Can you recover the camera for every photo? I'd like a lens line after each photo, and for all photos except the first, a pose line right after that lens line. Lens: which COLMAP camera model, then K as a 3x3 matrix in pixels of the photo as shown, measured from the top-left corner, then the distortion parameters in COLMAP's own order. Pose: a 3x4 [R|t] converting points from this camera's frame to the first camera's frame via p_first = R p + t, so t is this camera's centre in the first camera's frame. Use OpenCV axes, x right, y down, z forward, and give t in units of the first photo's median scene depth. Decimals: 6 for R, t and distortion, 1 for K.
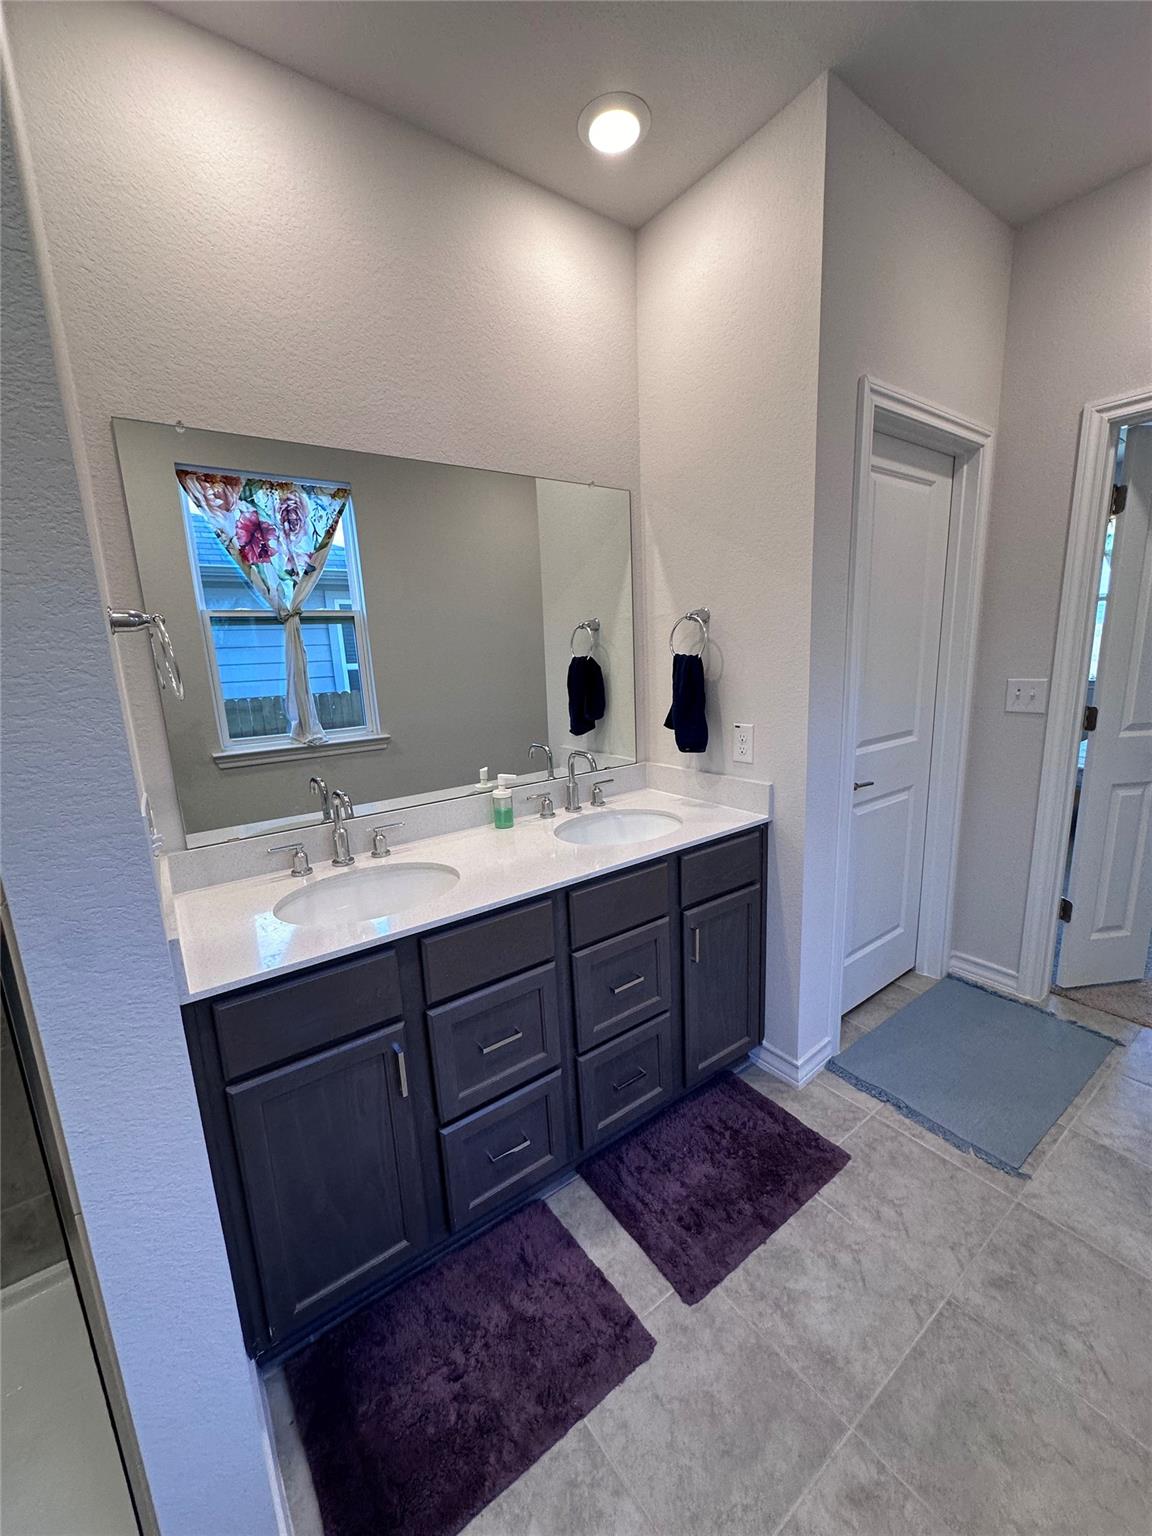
lens RADIAL K [[611.4, 0, 576.6], [0, 611.4, 768.0], [0, 0, 1]] dist [-0.004826, 0.000475]
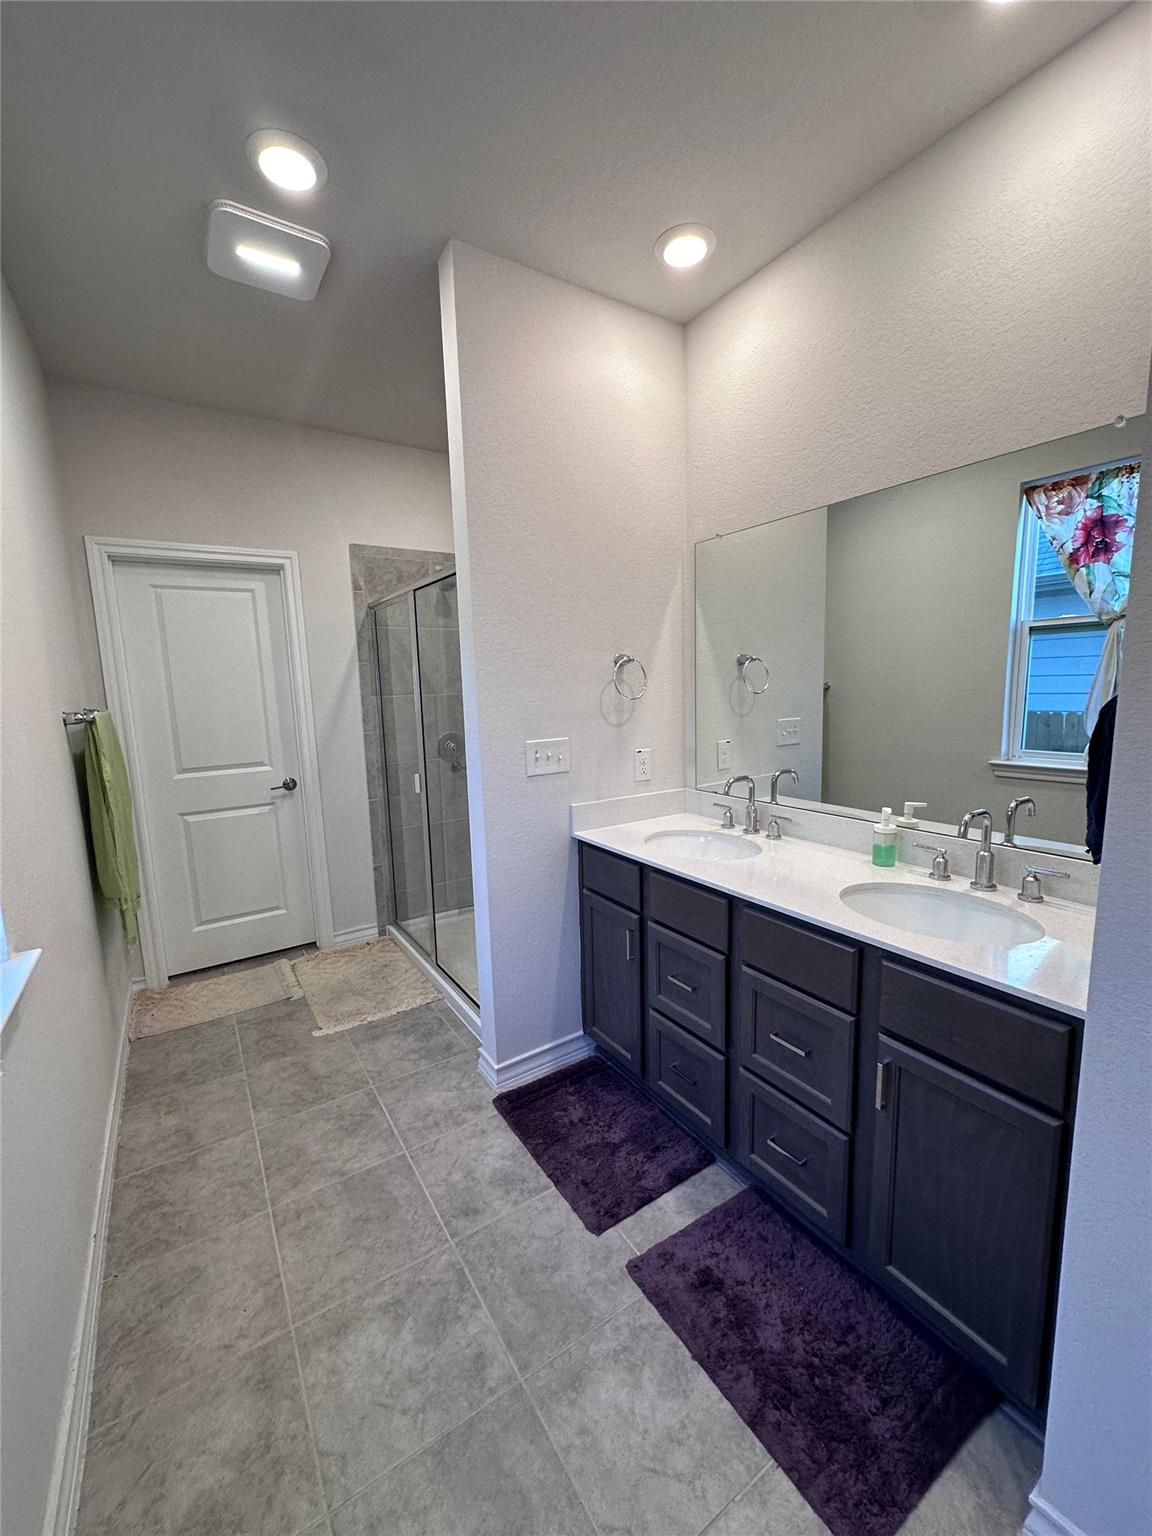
lens RADIAL K [[611.4, 0, 576.6], [0, 611.4, 768.0], [0, 0, 1]] dist [-0.004826, 0.000475]
pose [[-0.048214, 0.180127, -0.982461, 0.991257], [-0.167314, 0.968251, 0.185732, -0.176260], [0.984724, 0.173334, -0.016546, 0.675746]]
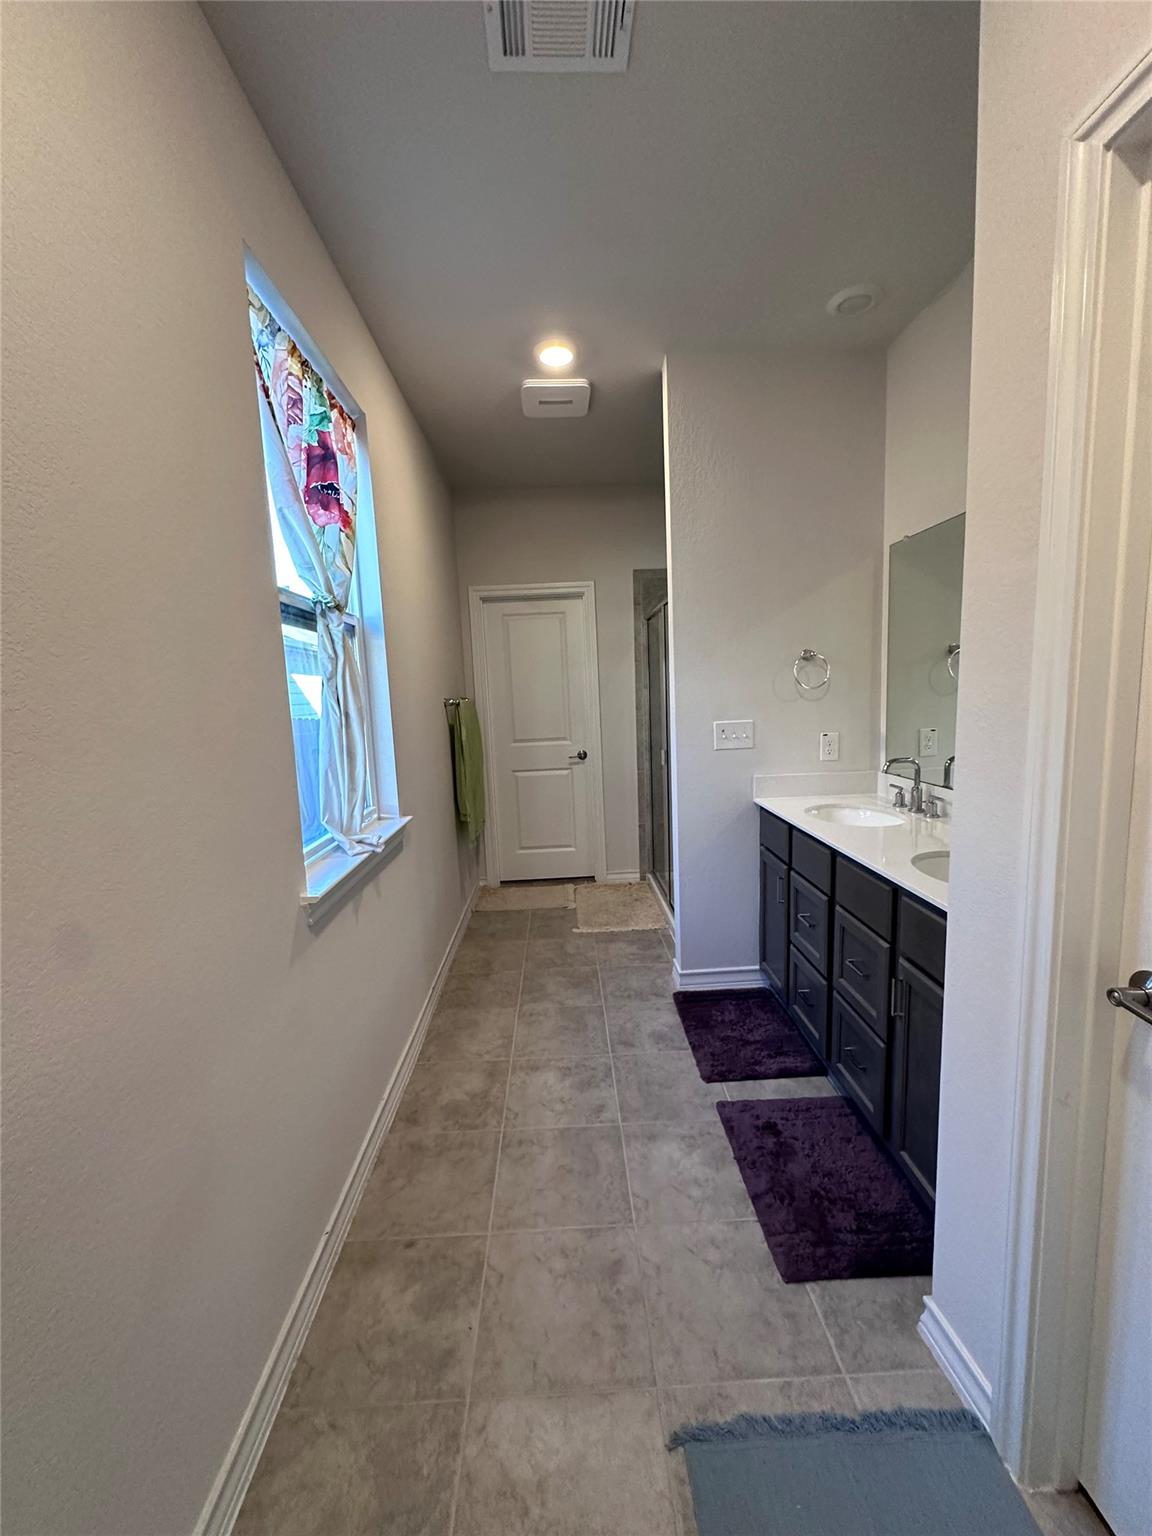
lens RADIAL K [[613.8, 0, 576.0], [0, 613.8, 768.0], [0, 0, 1]] dist [-0.001492, 0.000489]
pose [[-0.562678, 0.167365, -0.809557, 1.311263], [-0.099459, 0.958472, 0.267280, -0.265956], [0.820671, 0.230911, -0.522666, 1.160623]]
